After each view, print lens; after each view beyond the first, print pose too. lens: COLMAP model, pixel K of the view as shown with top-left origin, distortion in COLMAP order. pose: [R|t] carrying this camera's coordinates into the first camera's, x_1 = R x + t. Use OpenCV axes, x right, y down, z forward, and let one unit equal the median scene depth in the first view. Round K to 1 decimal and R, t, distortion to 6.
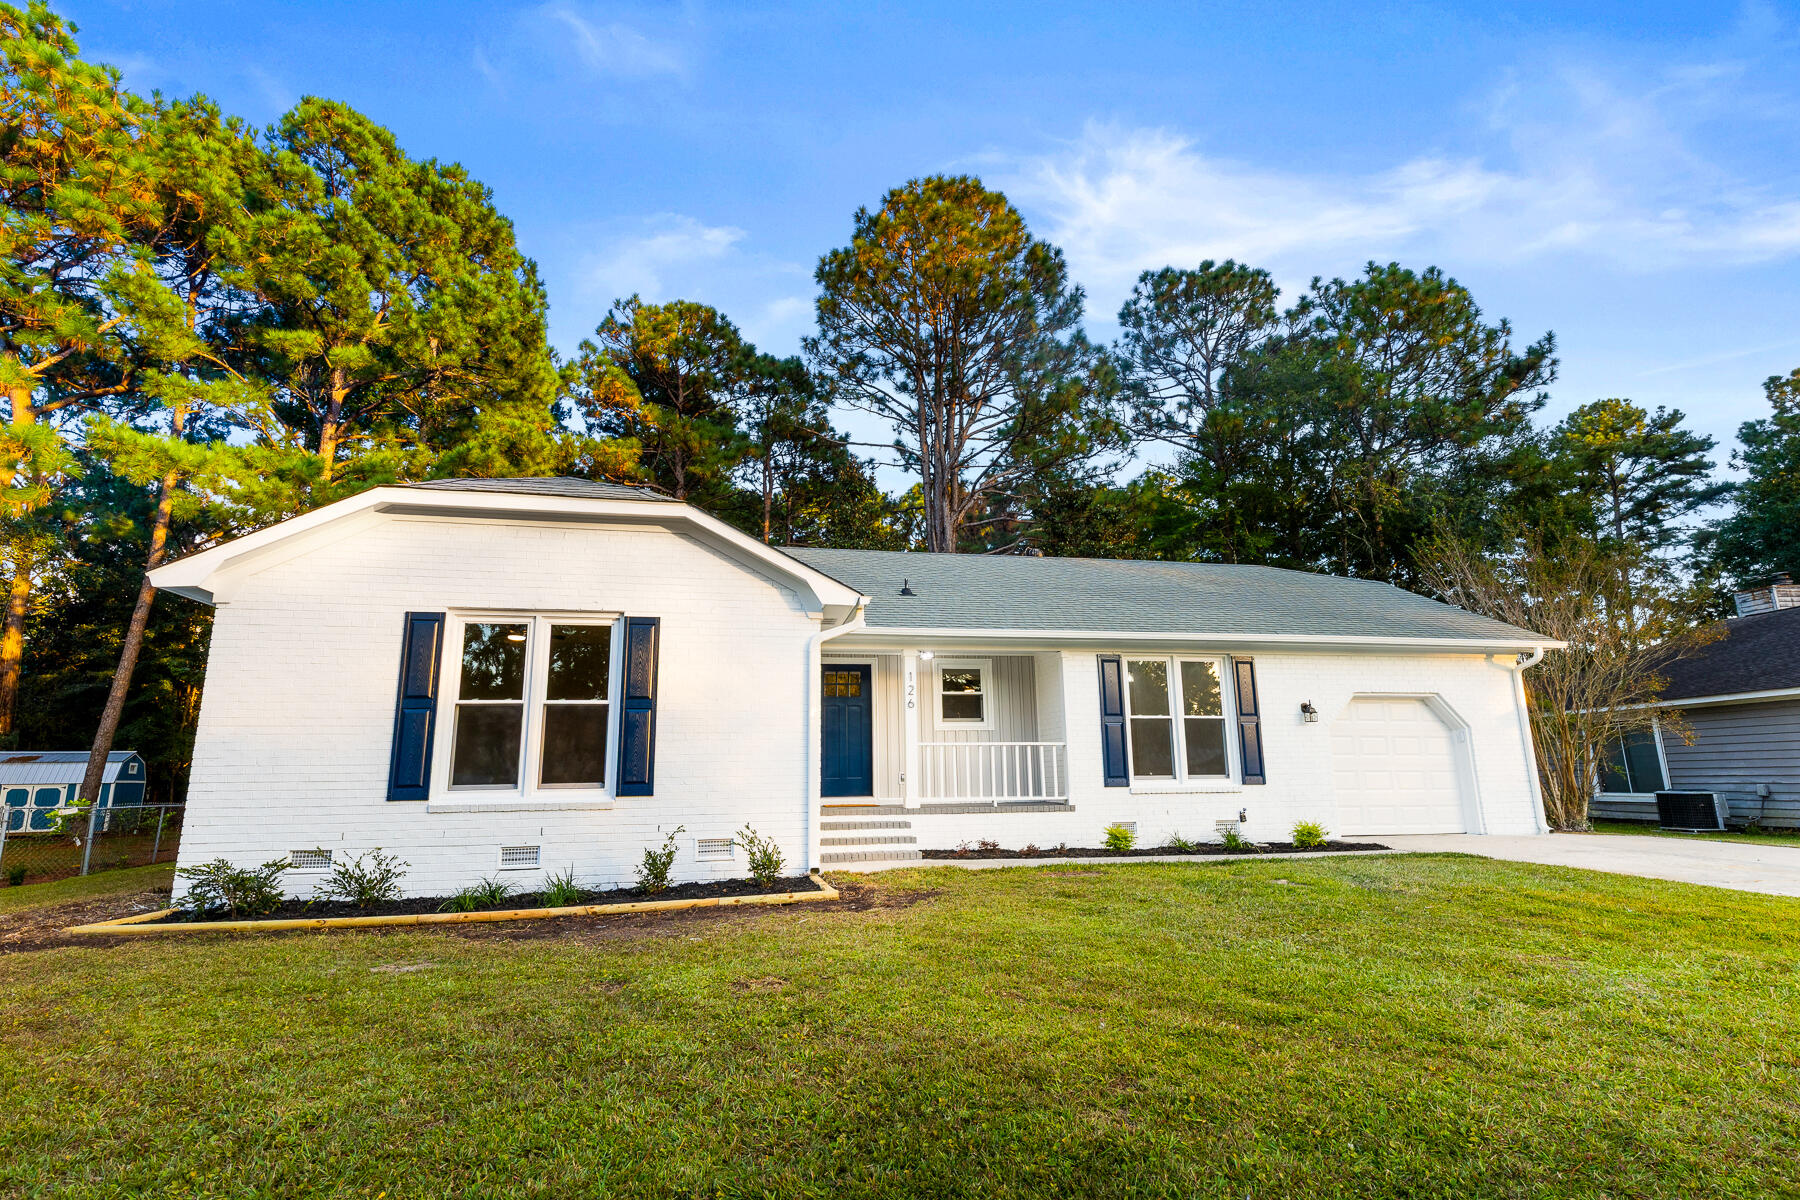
lens RADIAL K [[884.4, 0, 900.0], [0, 884.4, 600.0], [0, 0, 1]] dist [-0.028217, 0.001049]
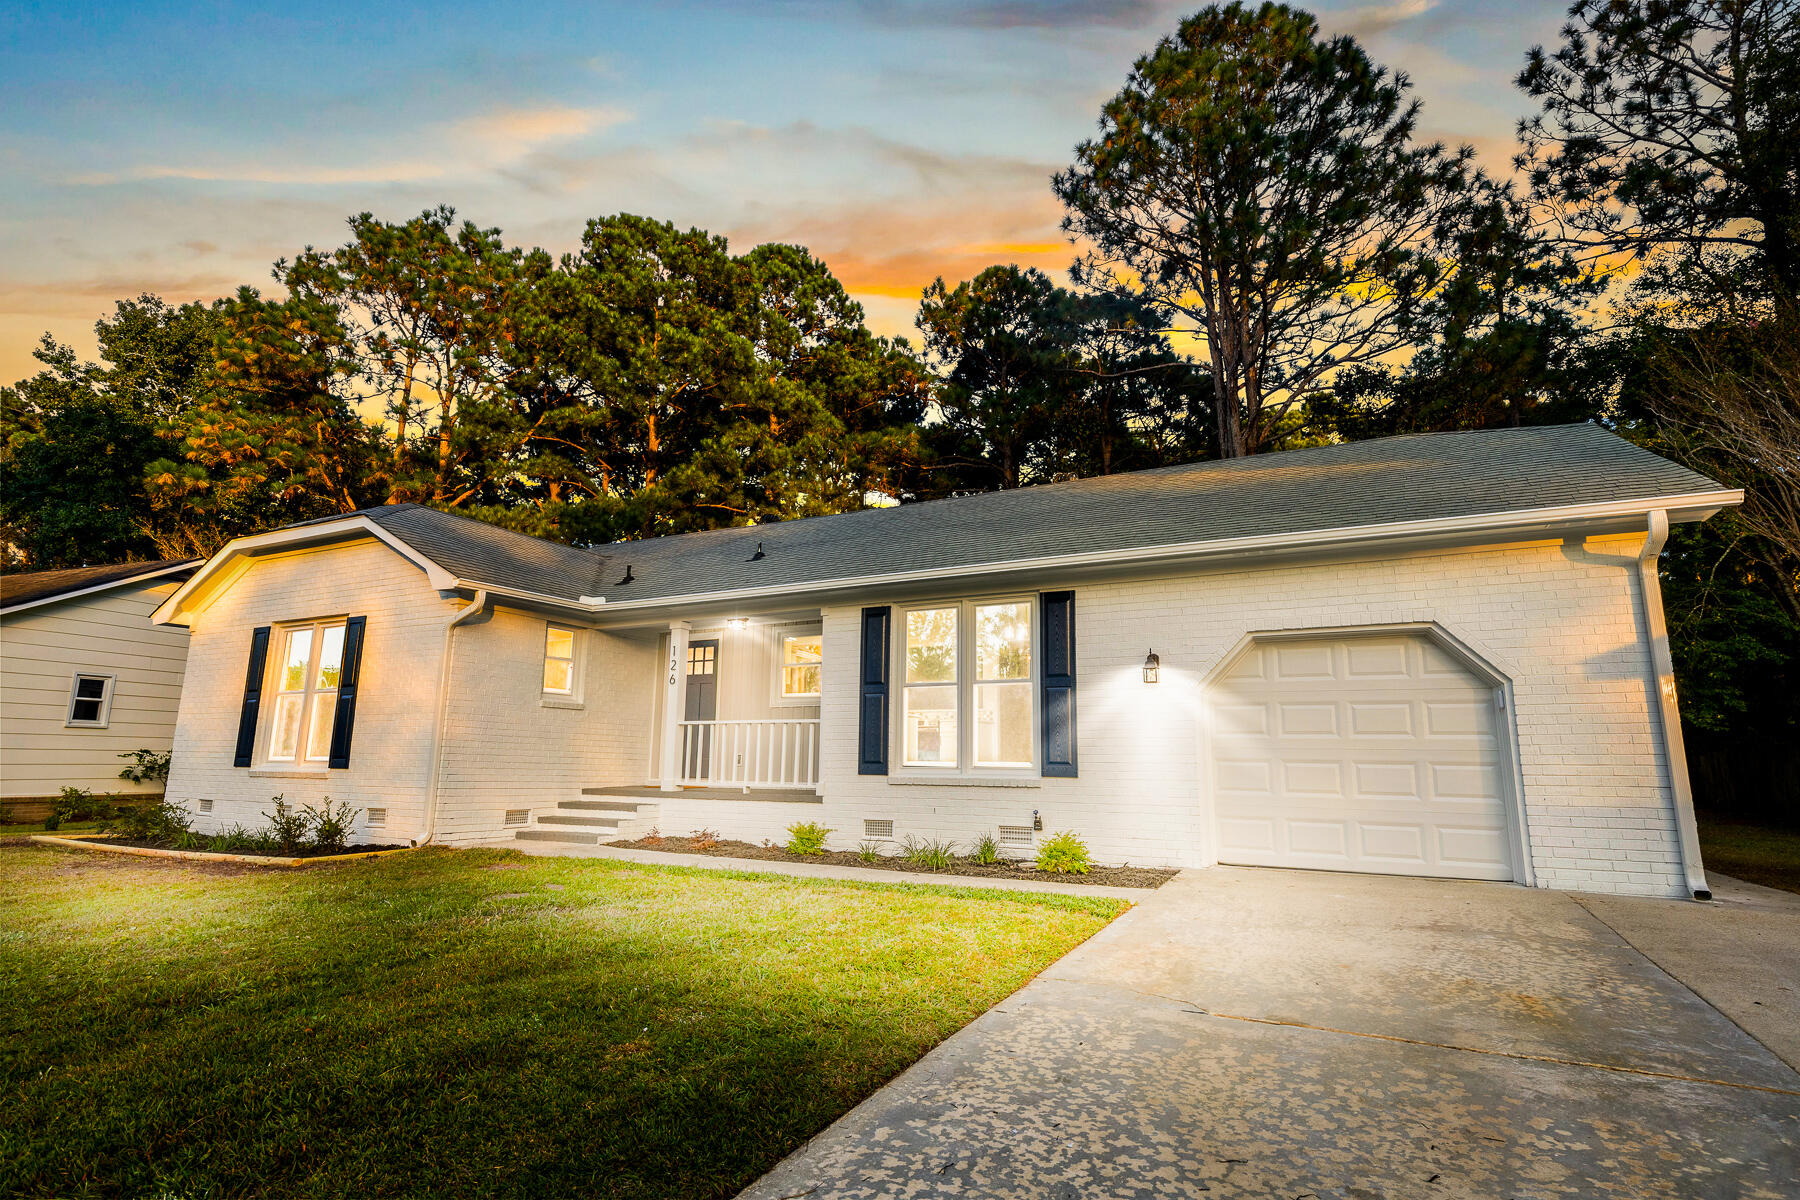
lens RADIAL K [[903.9, 0, 900.0], [0, 903.9, 600.0], [0, 0, 1]] dist [0.000488, 0.000523]
pose [[0.790203, -0.092914, -0.605761, 0.692193], [0.111387, 0.993752, -0.007124, 0.059126], [0.602638, -0.061845, 0.795615, 0.343507]]
